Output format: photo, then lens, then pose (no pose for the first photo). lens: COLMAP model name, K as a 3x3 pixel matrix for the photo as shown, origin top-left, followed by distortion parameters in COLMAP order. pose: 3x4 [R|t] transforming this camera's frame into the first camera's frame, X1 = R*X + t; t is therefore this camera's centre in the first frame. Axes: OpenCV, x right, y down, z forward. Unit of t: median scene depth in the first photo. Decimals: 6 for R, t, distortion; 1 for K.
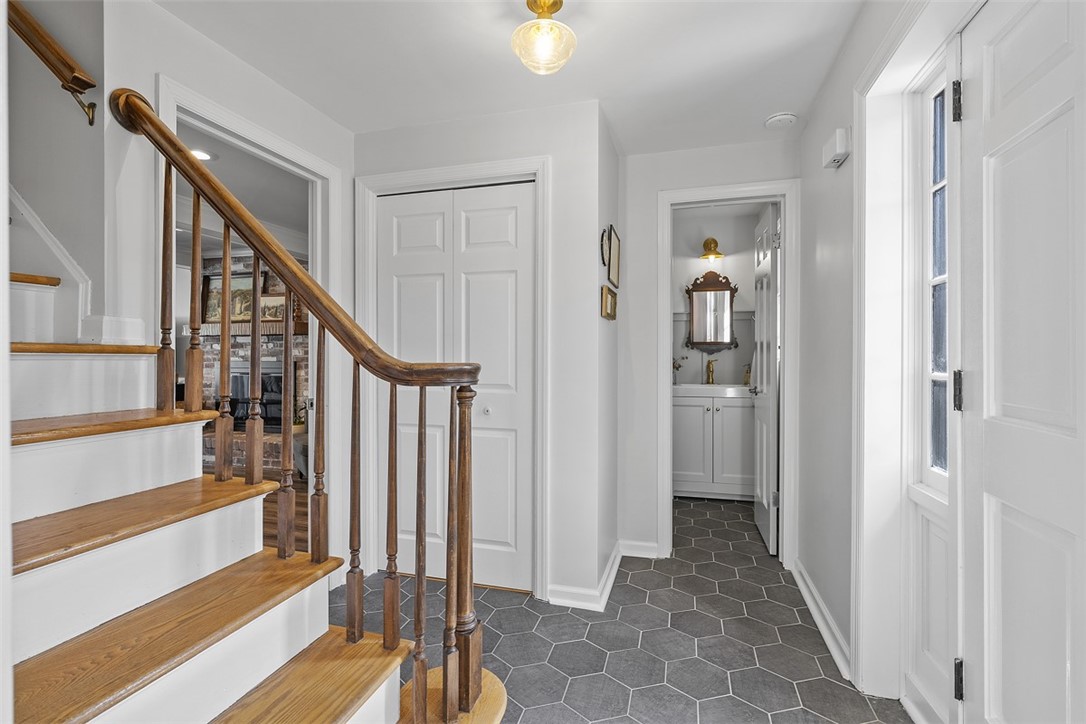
lens RADIAL K [[496.9, 0, 543.0], [0, 496.9, 362.0], [0, 0, 1]] dist [0.001003, 0.000101]
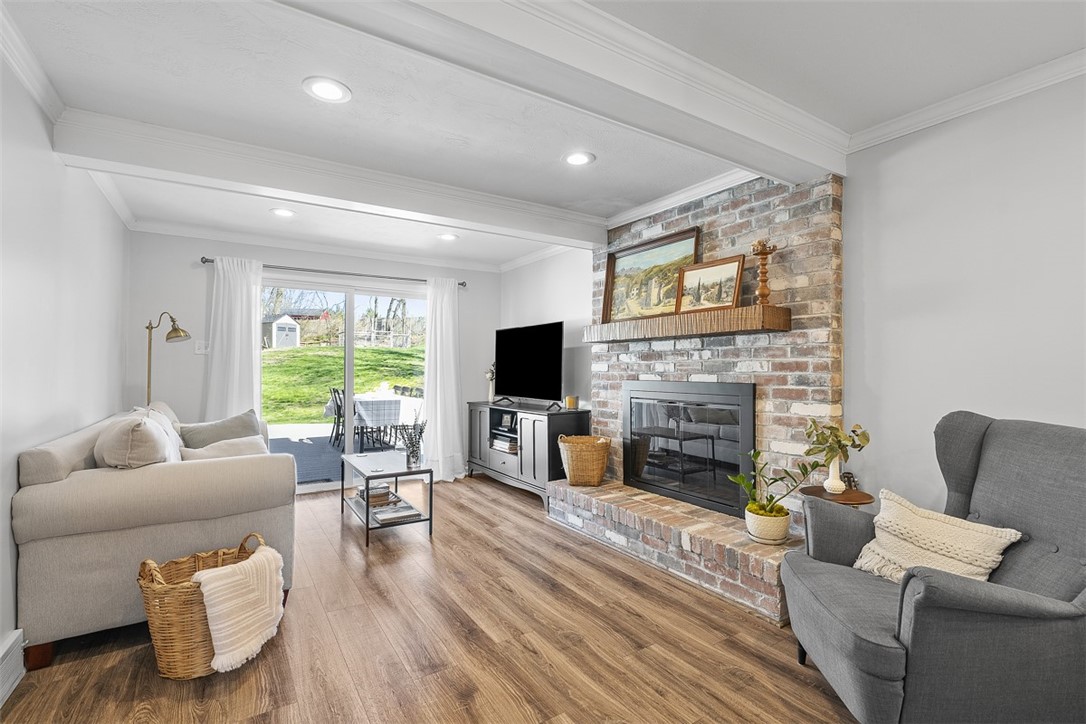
lens RADIAL K [[496.9, 0, 543.0], [0, 496.9, 362.0], [0, 0, 1]] dist [0.001003, 0.000101]
pose [[0.751812, -0.010861, -0.659288, -0.311114], [-0.002132, 0.999819, -0.018902, -0.013098], [0.659374, 0.015616, 0.751653, 0.444544]]
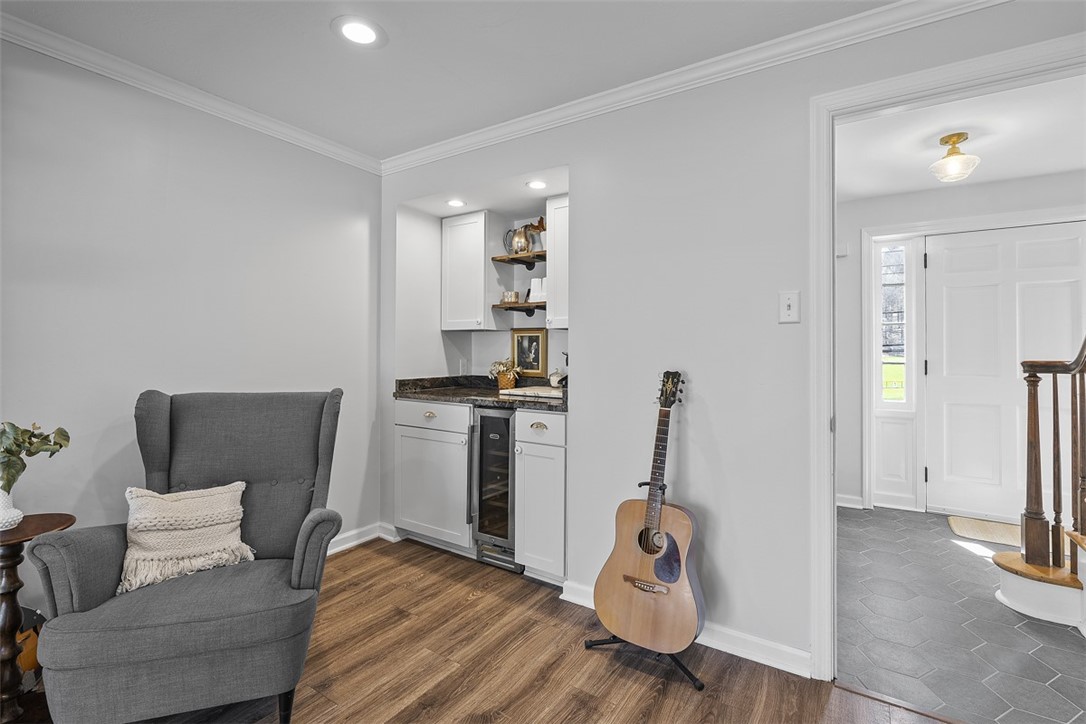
lens RADIAL K [[496.9, 0, 543.0], [0, 496.9, 362.0], [0, 0, 1]] dist [0.001003, 0.000101]
pose [[0.291057, -0.021882, 0.956455, -0.719455], [0.003747, 0.999757, 0.021732, -0.011628], [-0.956698, -0.002742, 0.291069, 0.596056]]
